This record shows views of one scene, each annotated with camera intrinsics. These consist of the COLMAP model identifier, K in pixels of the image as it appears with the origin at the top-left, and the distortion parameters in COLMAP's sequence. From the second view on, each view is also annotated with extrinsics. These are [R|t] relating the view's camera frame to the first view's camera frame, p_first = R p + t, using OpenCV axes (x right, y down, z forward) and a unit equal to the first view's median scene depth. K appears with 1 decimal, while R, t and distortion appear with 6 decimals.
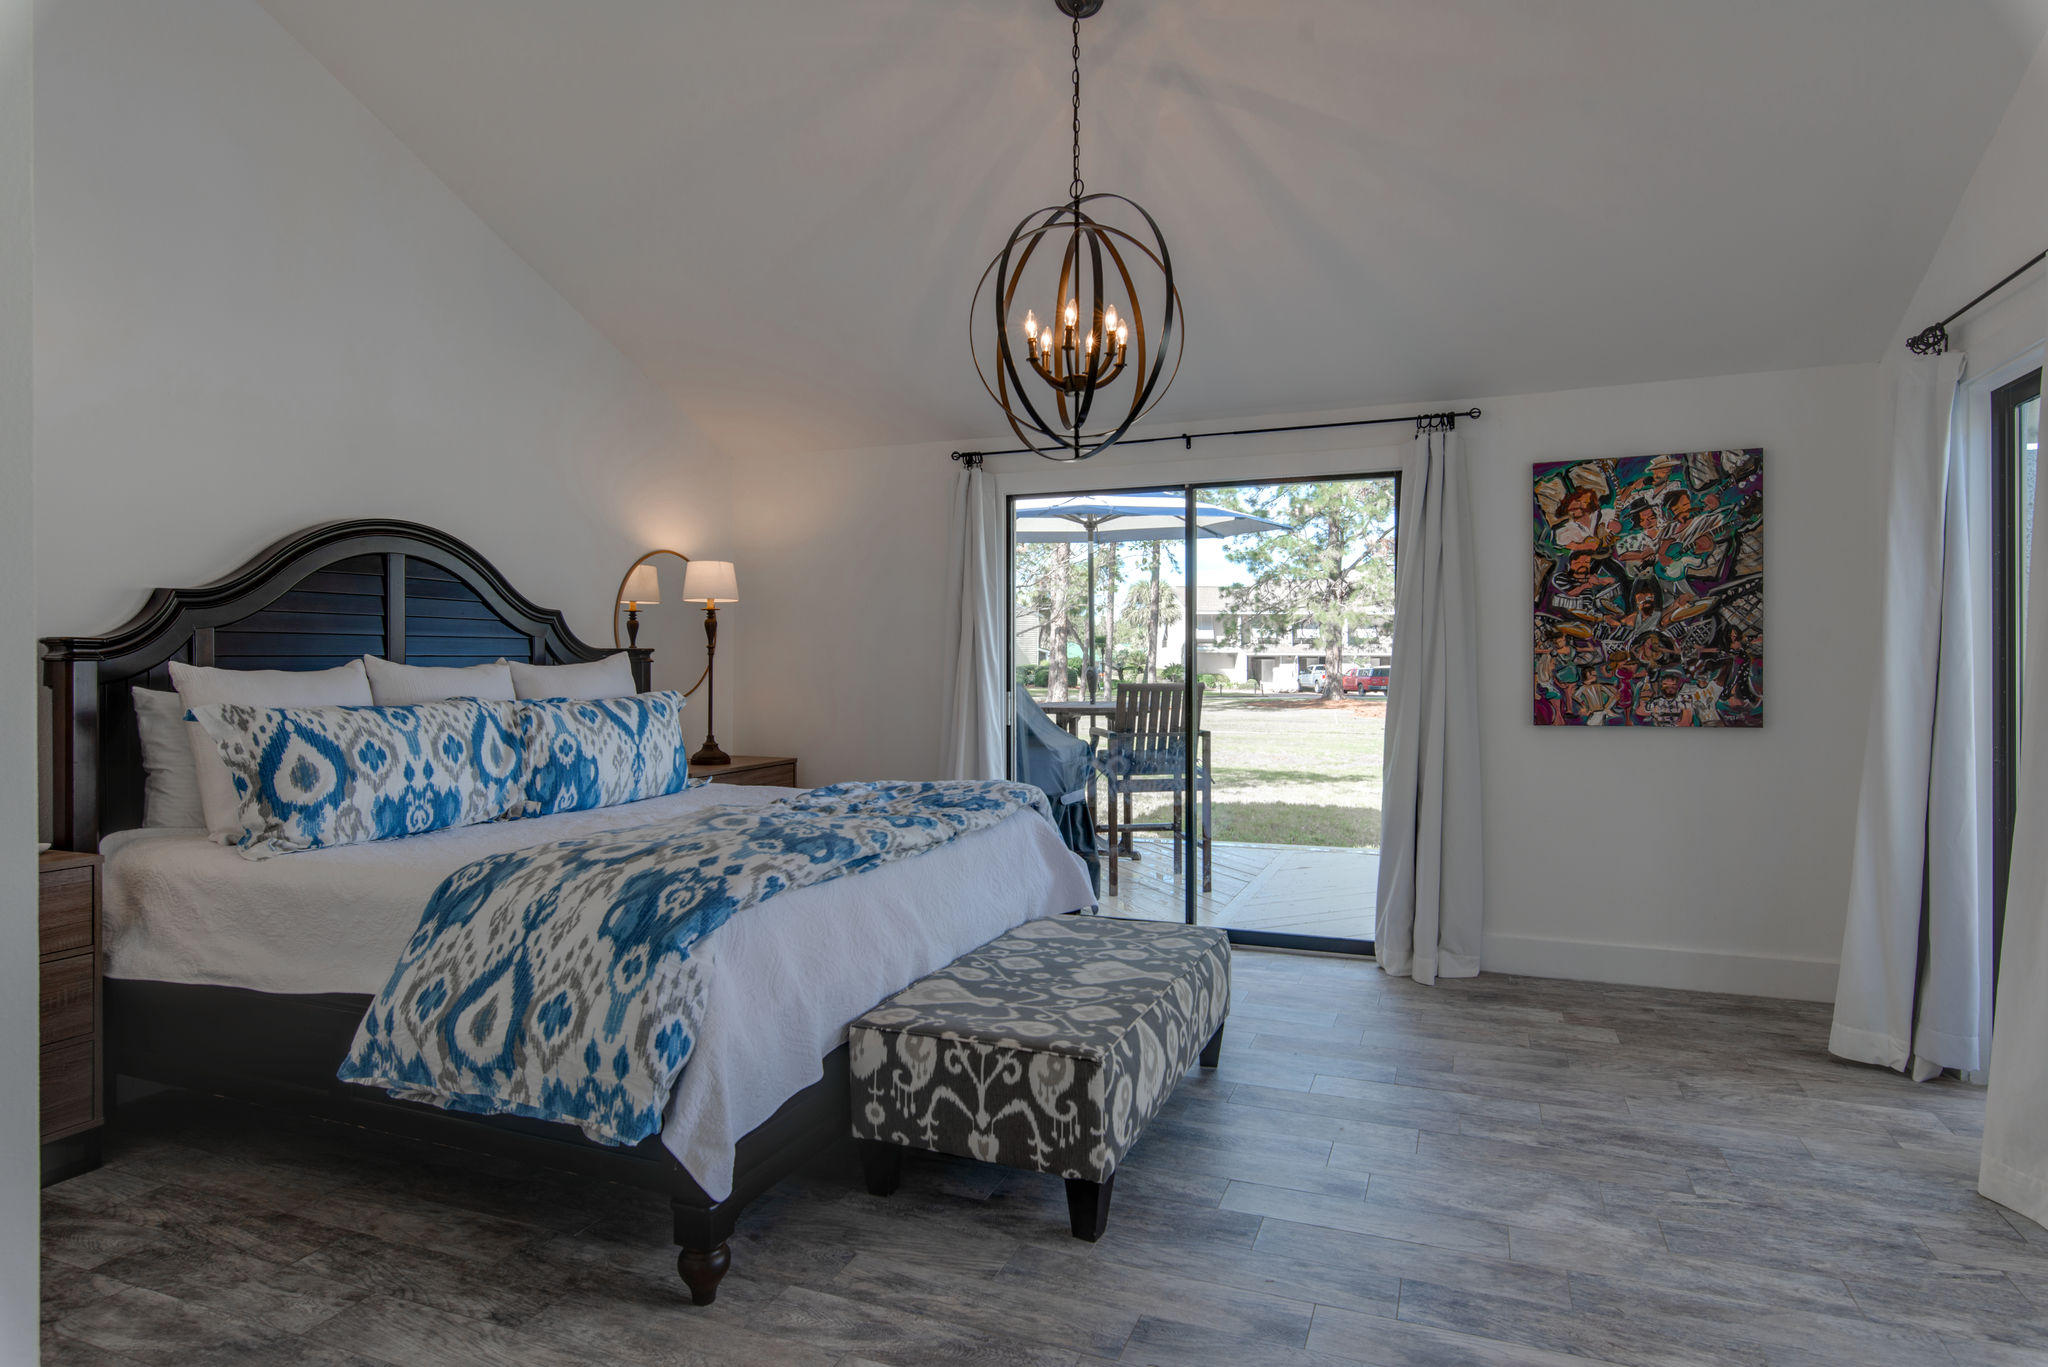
lens RADIAL K [[1119.8, 0, 1017.5], [0, 1119.8, 675.9], [0, 0, 1]] dist [0.000973, -0.000119]
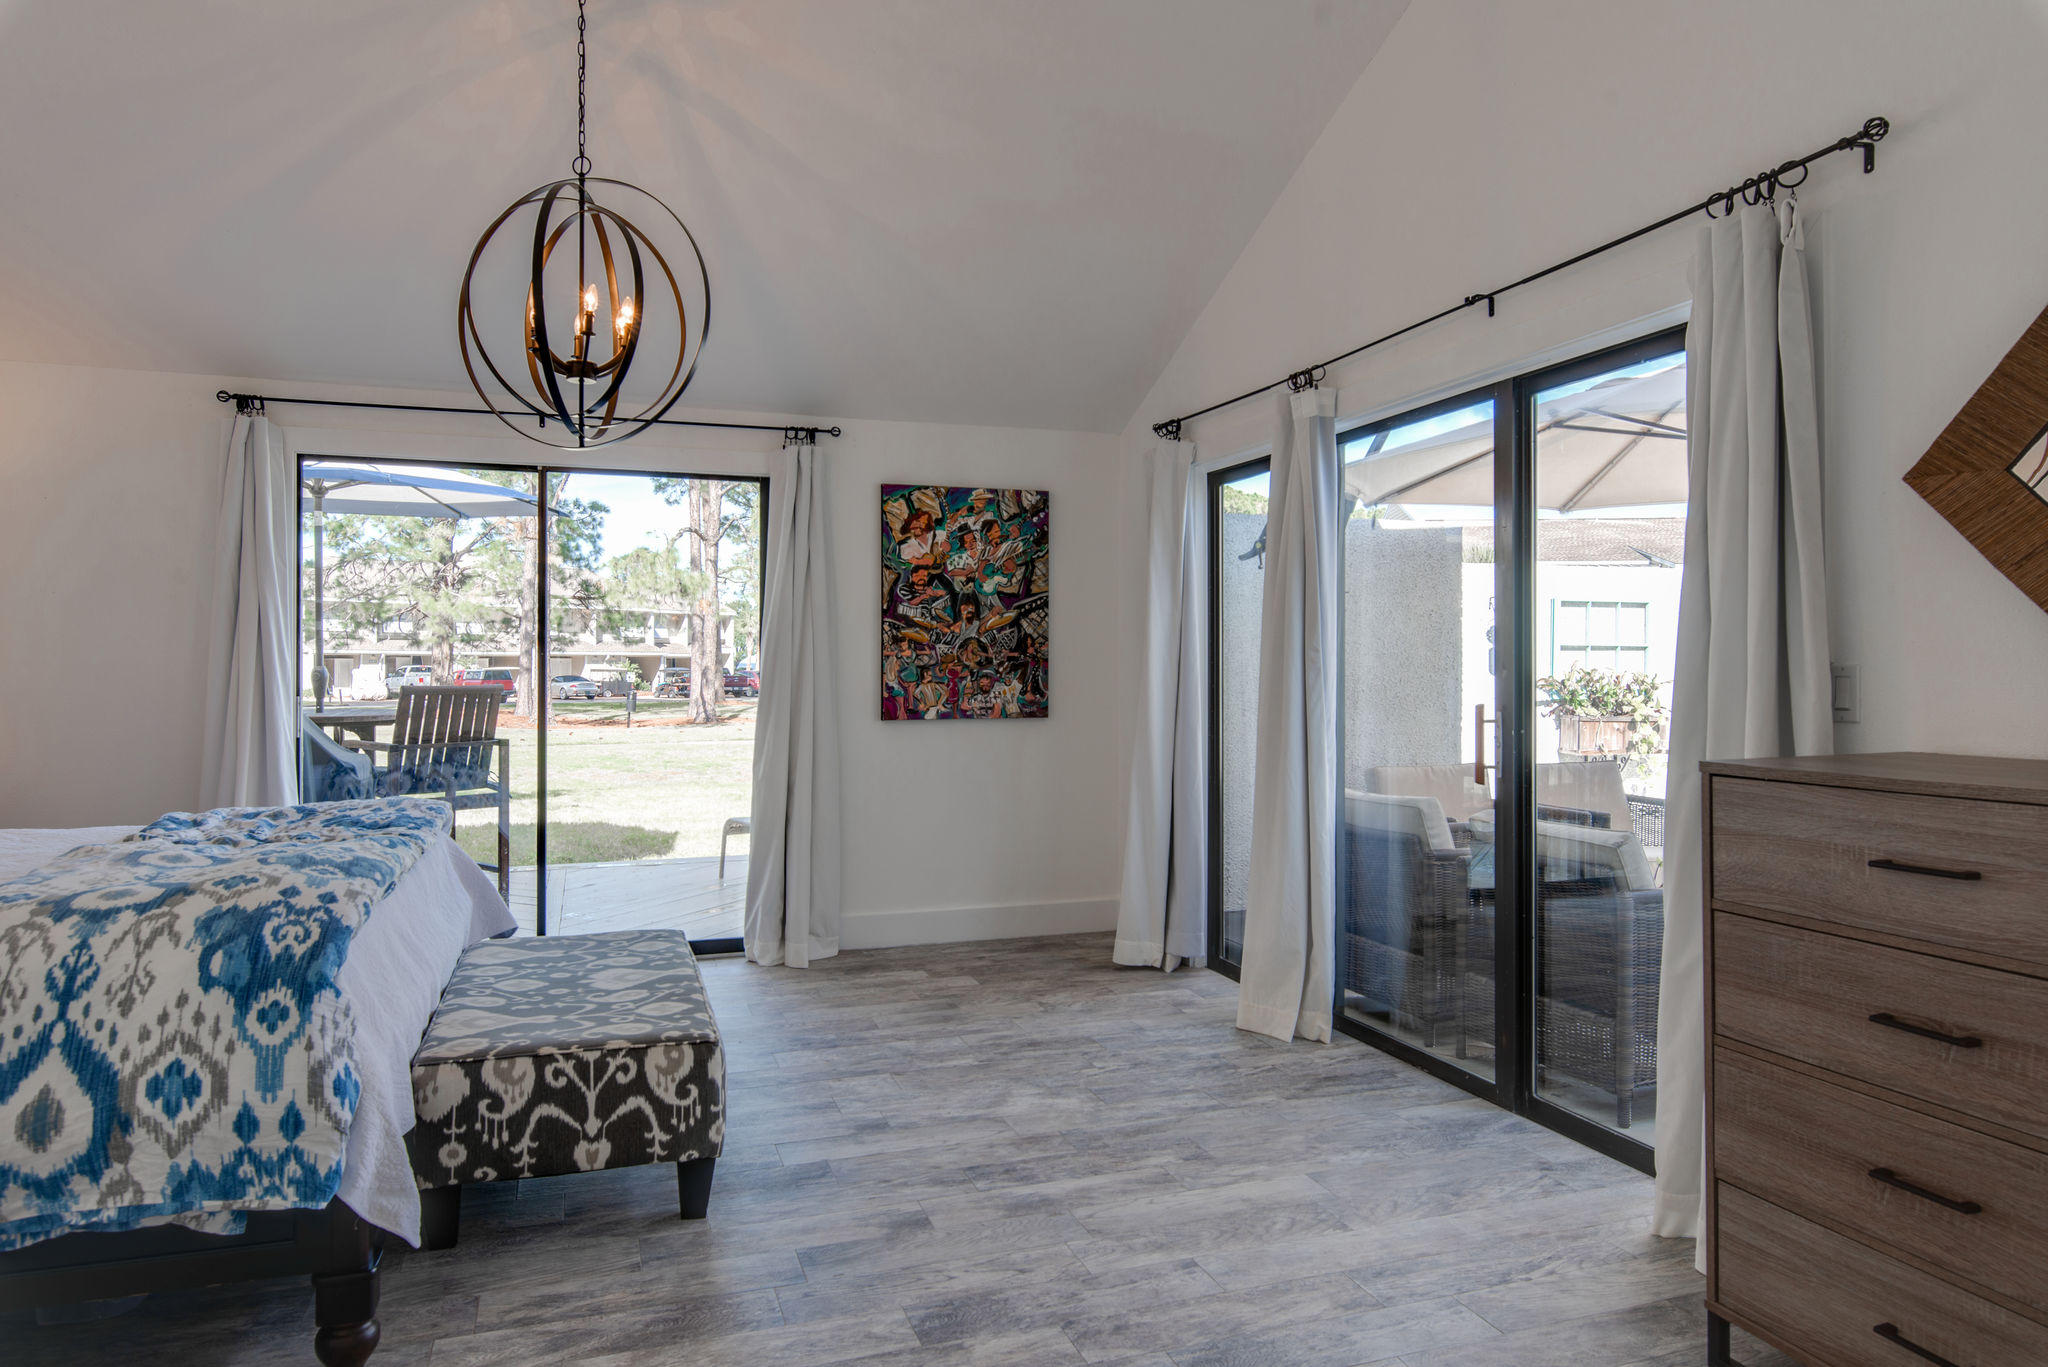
lens RADIAL K [[1272.7, 0, 1025.4], [0, 1272.7, 680.8], [0, 0, 1]] dist [-0.005521, -0.001261]
pose [[0.761354, -0.003192, 0.648329, -0.380246], [0.002127, 0.999995, 0.002426, 0.003490], [-0.648333, -0.000468, 0.761357, -0.075311]]
